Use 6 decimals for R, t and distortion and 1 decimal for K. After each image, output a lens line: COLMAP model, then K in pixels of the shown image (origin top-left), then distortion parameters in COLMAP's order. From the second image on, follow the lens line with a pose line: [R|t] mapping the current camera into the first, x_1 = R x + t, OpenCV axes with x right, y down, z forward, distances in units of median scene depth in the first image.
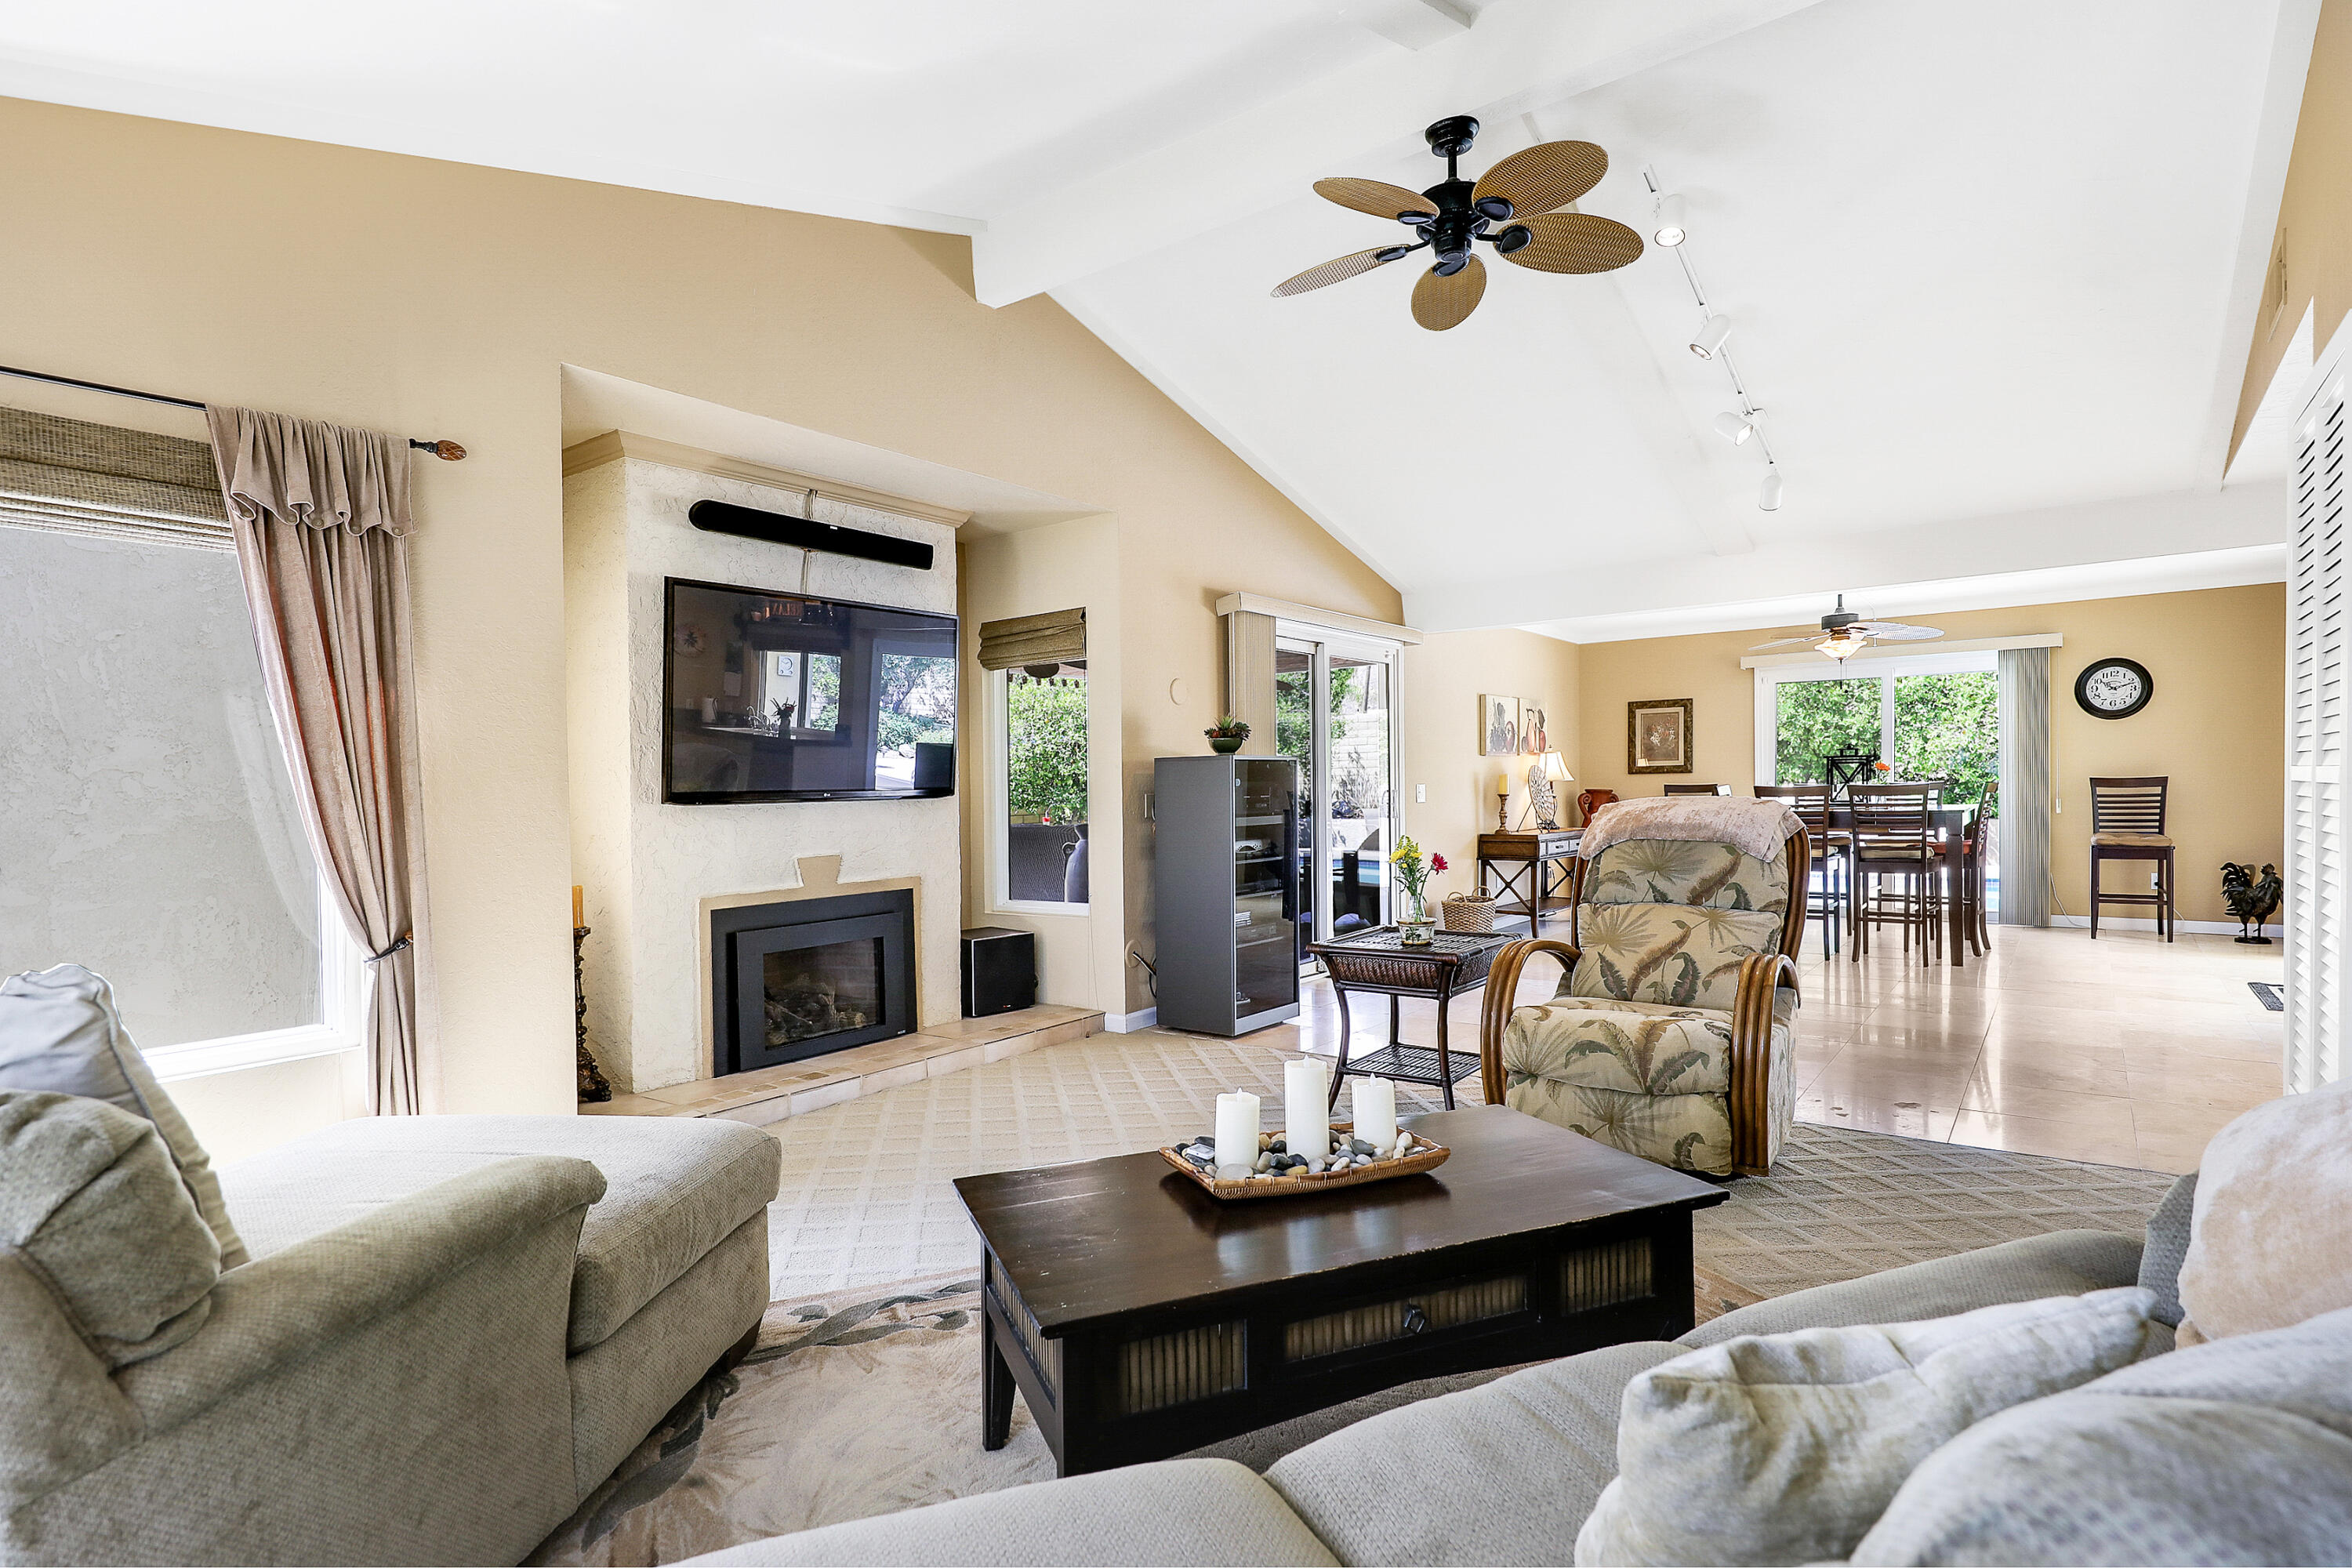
lens RADIAL K [[1208.6, 0, 1176.9], [0, 1208.6, 792.5], [0, 0, 1]] dist [0.011072, -0.003258]
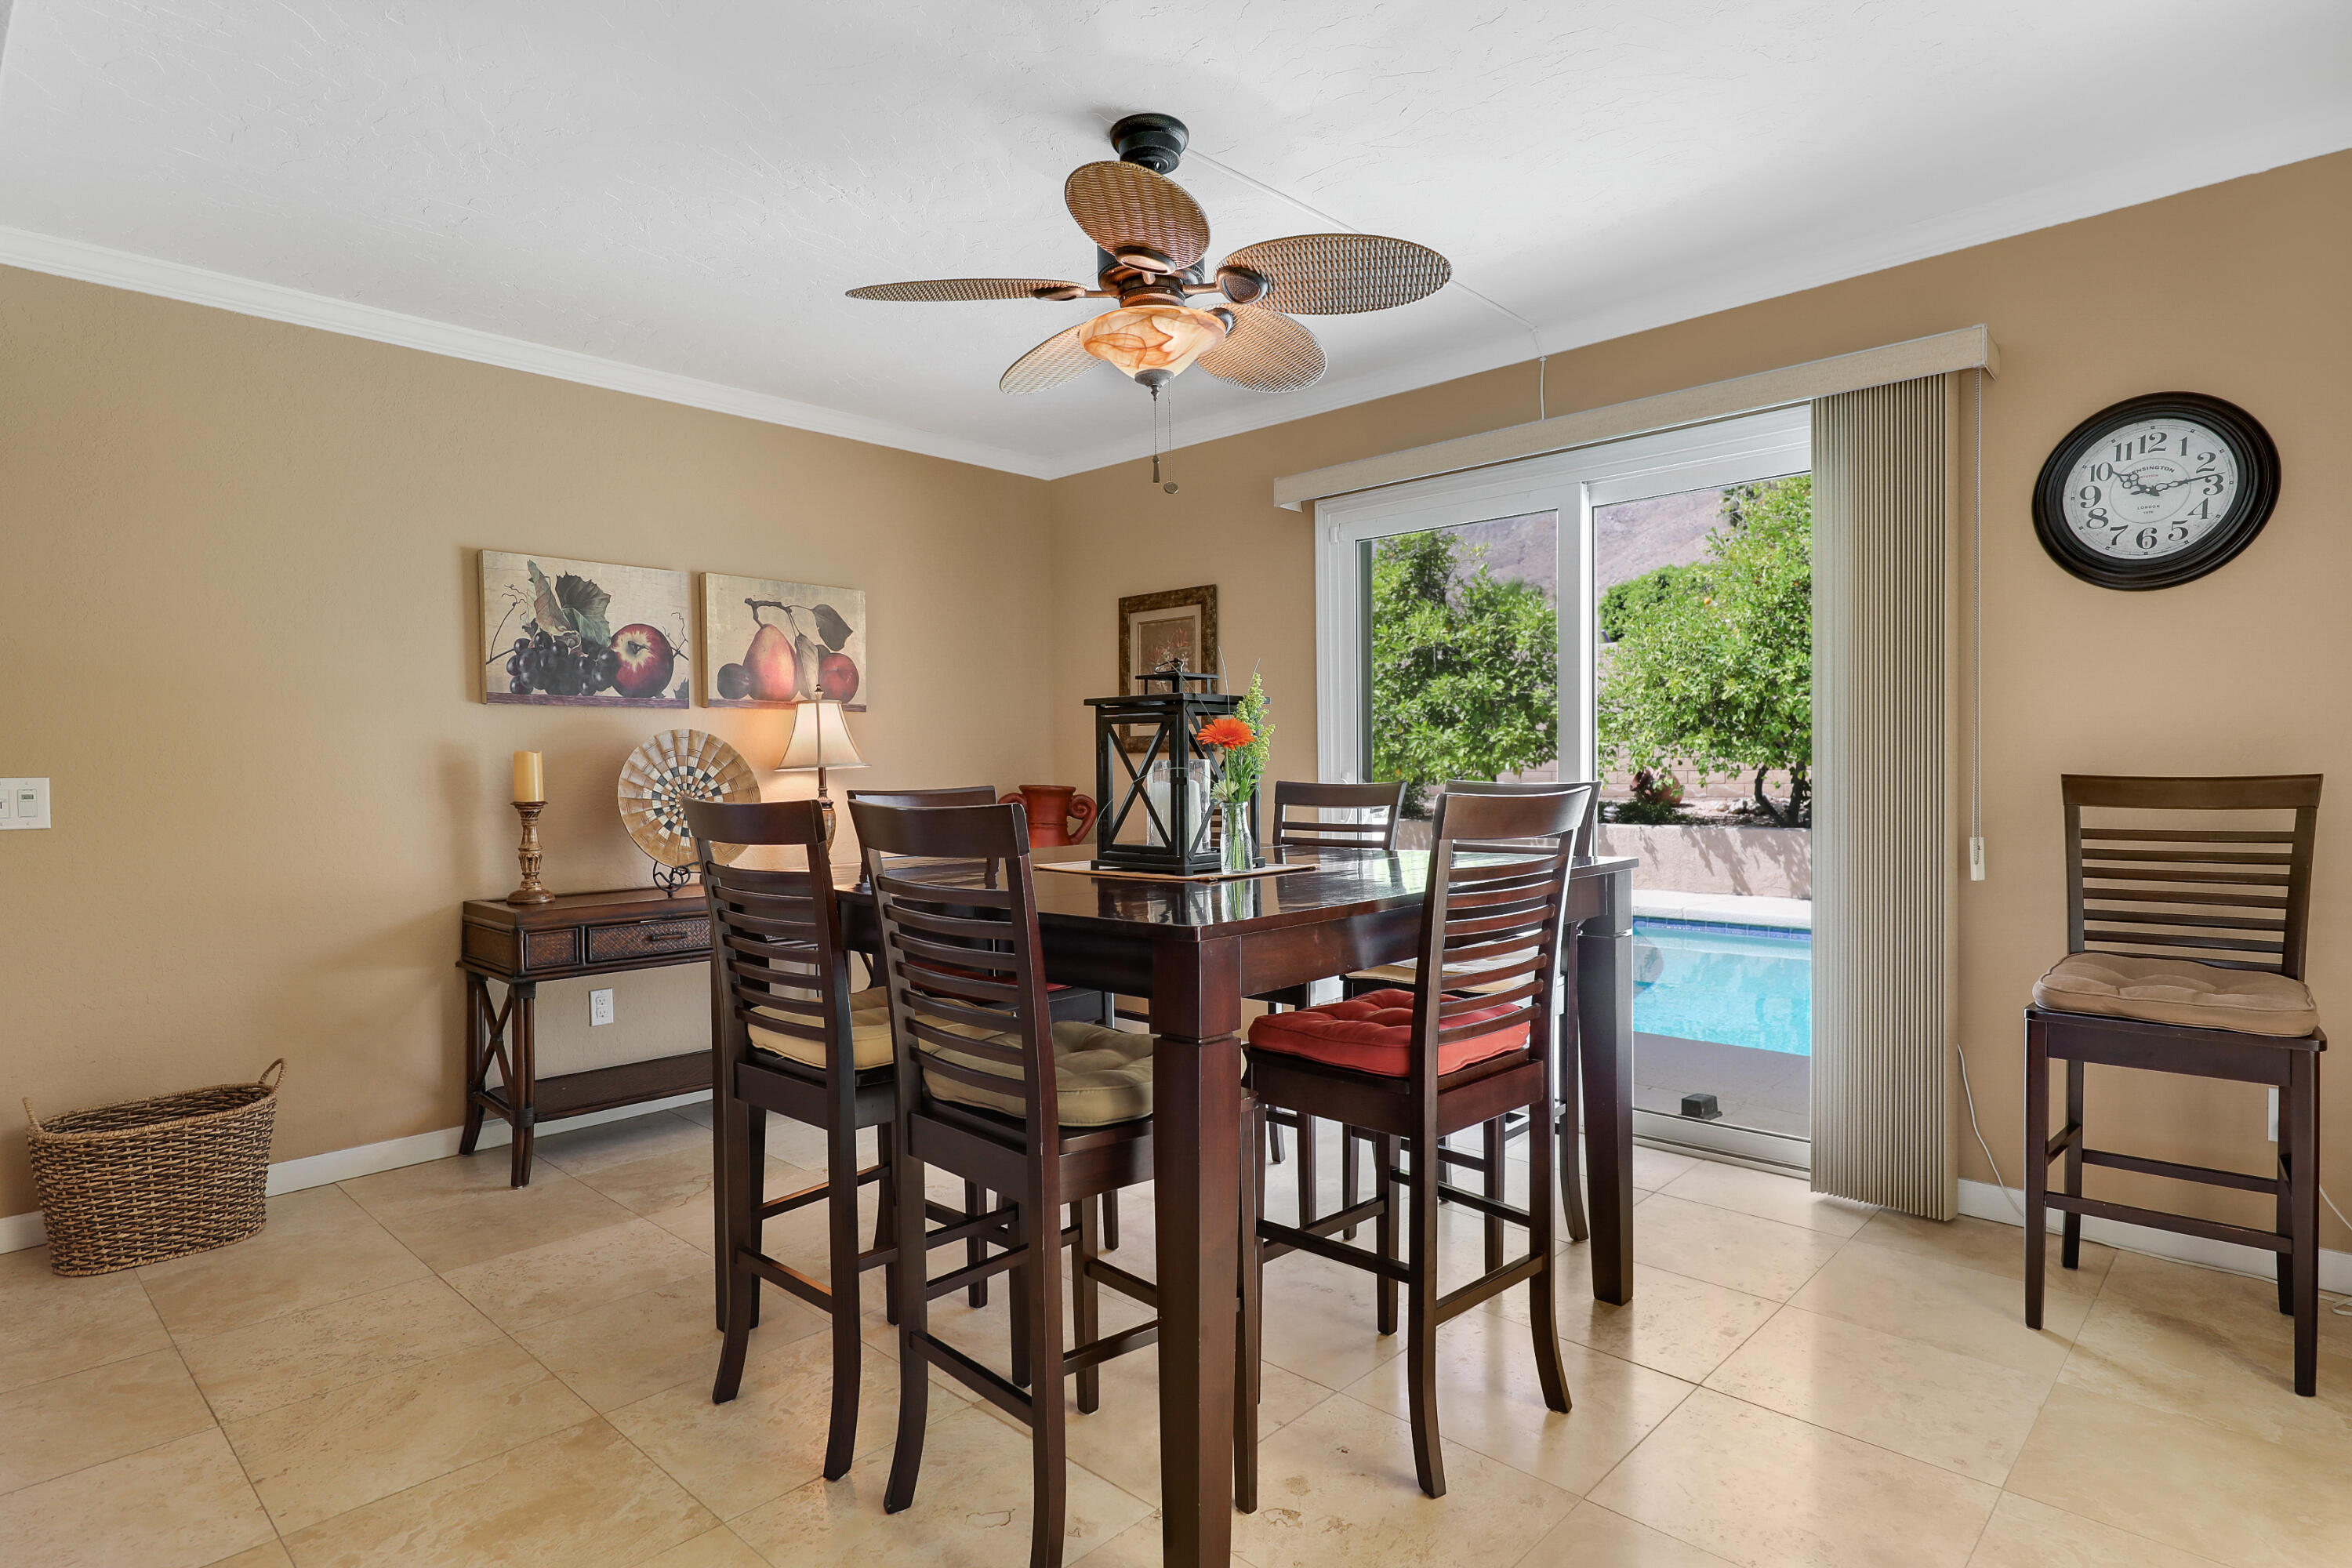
lens RADIAL K [[1267.7, 0, 1171.2], [0, 1267.7, 783.6], [0, 0, 1]] dist [0.000266, 0.000313]
pose [[0.994727, 0.008377, -0.102216, 0.574144], [-0.007174, 0.999901, 0.012135, -0.012690], [0.102308, -0.011338, 0.994688, 0.671907]]
